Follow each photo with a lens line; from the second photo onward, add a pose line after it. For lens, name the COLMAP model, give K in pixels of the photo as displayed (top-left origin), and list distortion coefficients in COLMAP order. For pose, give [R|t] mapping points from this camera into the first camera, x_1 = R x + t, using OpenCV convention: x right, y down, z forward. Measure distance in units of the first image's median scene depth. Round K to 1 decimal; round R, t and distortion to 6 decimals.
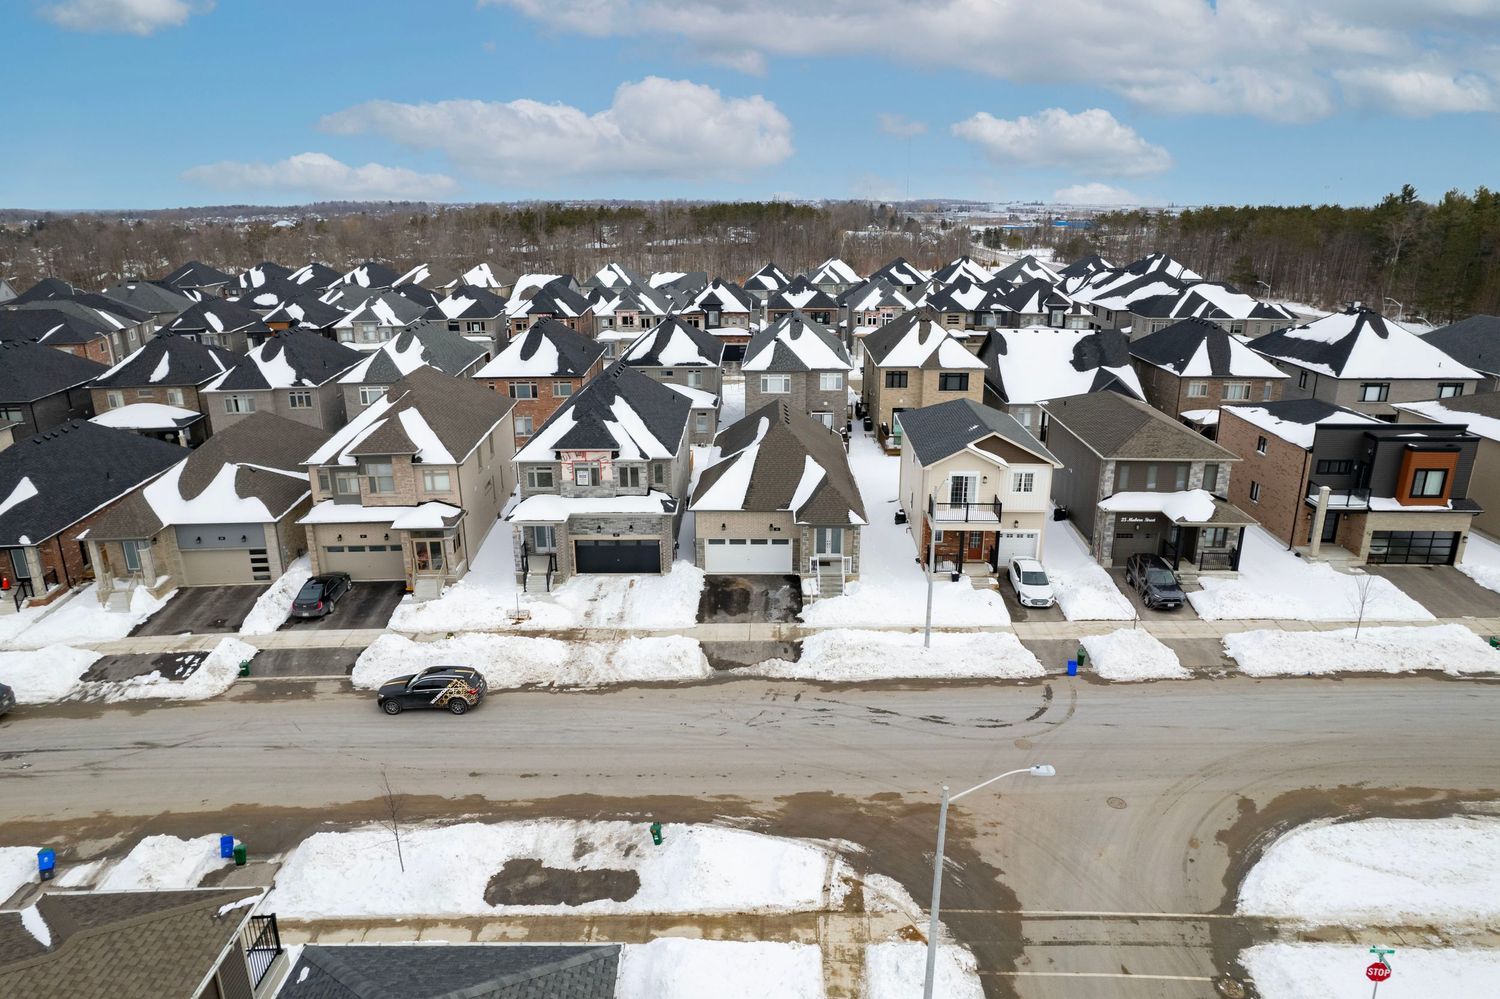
lens RADIAL K [[960.8, 0, 750.0], [0, 960.8, 499.5], [0, 0, 1]] dist [-0.075698, 0.063754]
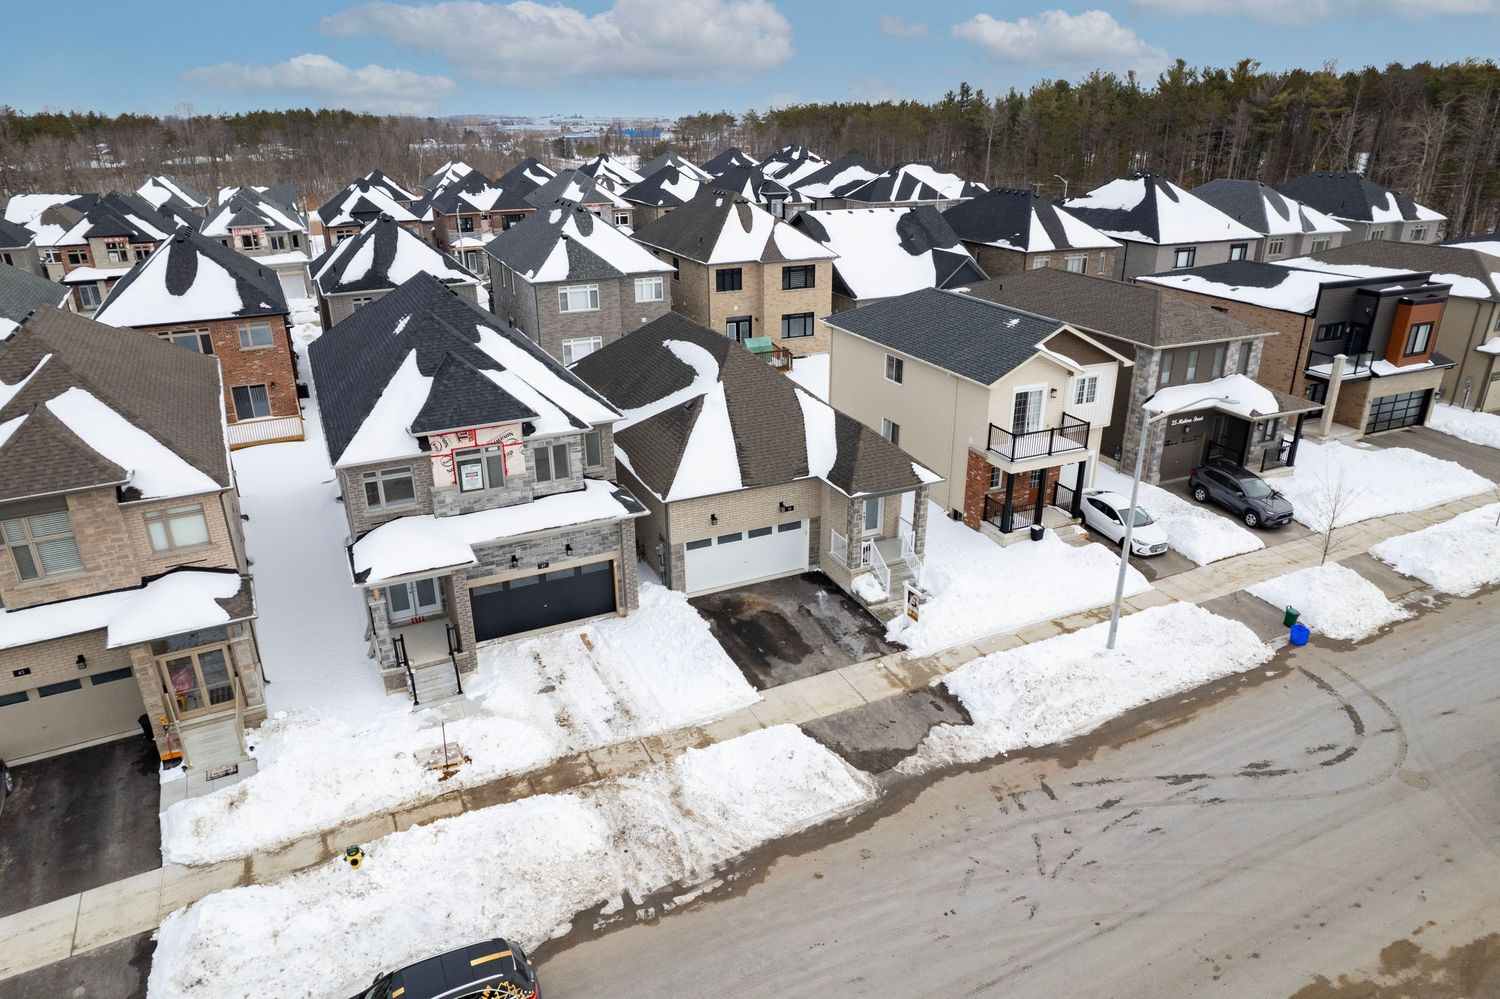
lens RADIAL K [[960.8, 0, 750.0], [0, 960.8, 499.5], [0, 0, 1]] dist [-0.075698, 0.063754]
pose [[0.898246, -0.165685, 0.407066, -0.260233], [0.132736, 0.985237, 0.108114, -0.048743], [-0.418969, -0.043081, 0.906978, 0.433871]]
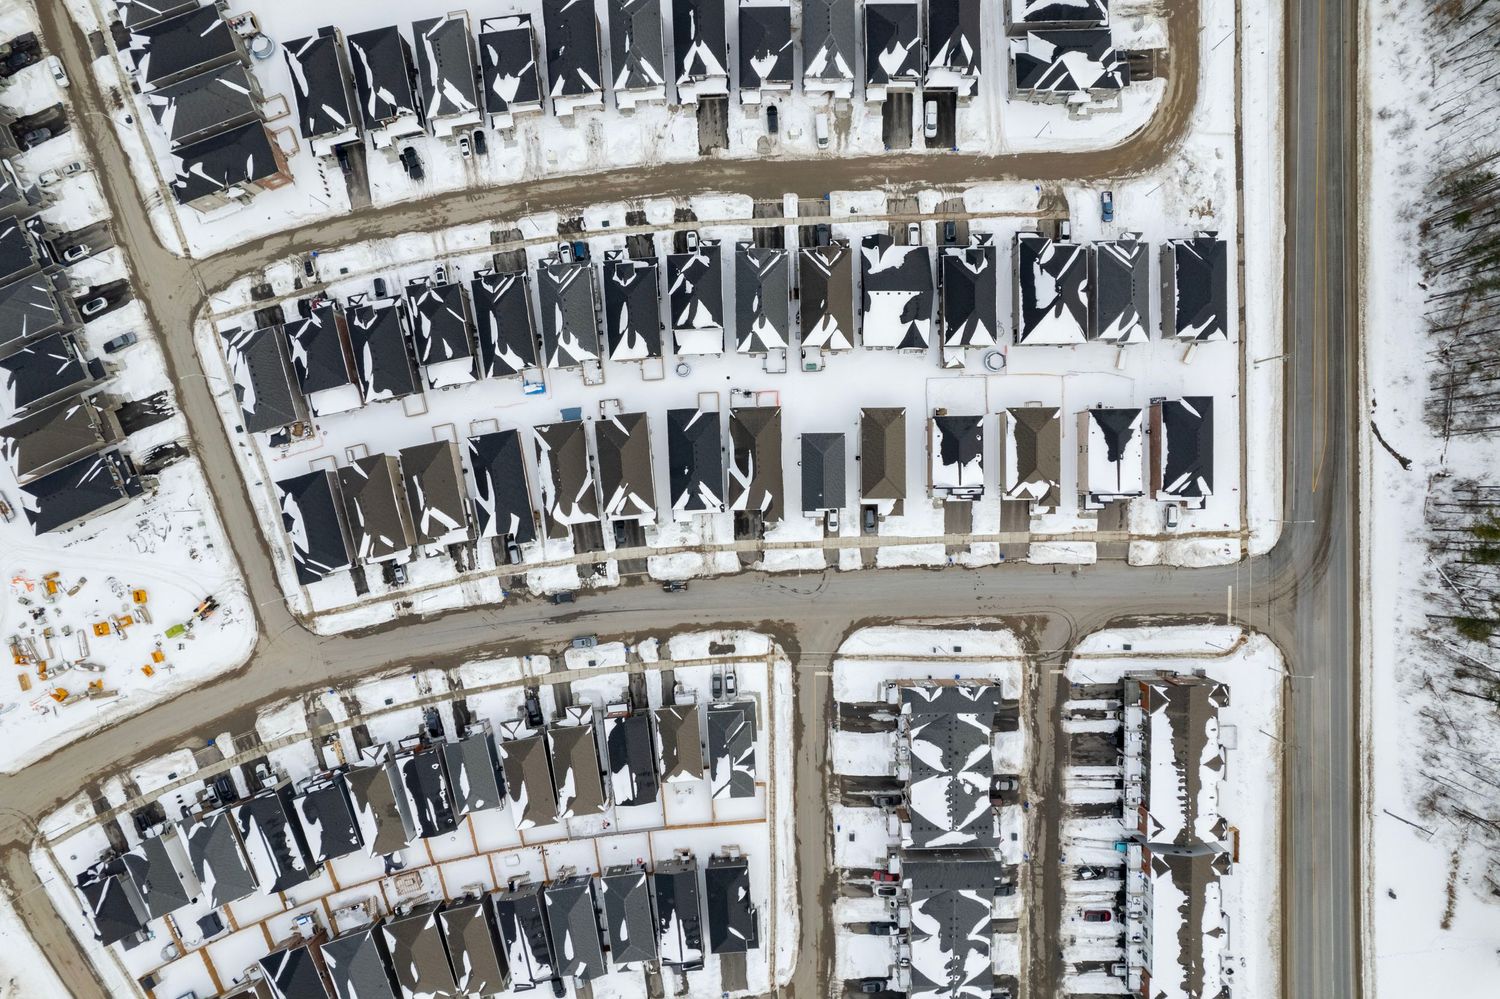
lens RADIAL K [[960.8, 0, 750.0], [0, 960.8, 499.5], [0, 0, 1]] dist [-0.075698, 0.063754]
pose [[0.998843, -0.047924, -0.004077, 0.021091], [0.017327, 0.279473, 0.959997, -3.063993], [-0.044867, -0.958957, 0.279980, 0.139516]]
